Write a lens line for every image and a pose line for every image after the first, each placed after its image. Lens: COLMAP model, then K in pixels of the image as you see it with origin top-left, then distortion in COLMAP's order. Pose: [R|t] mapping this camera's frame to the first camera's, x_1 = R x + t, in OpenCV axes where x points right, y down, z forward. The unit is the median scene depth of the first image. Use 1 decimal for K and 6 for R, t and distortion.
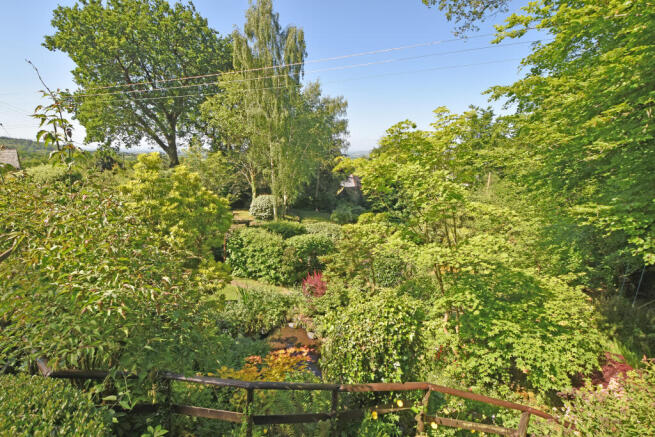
lens RADIAL K [[284.8, 0, 326.0], [0, 284.8, 223.5], [0, 0, 1]] dist [0.000480, -0.019388]
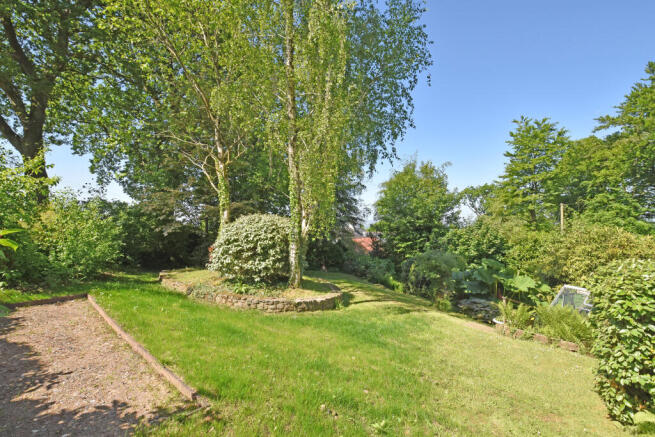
lens RADIAL K [[284.8, 0, 326.0], [0, 284.8, 223.5], [0, 0, 1]] dist [0.000480, -0.019388]
pose [[0.985234, -0.018615, 0.170201, -0.195799], [0.058398, 0.970998, -0.231848, -0.000709], [-0.160949, 0.238364, 0.957746, 0.664585]]
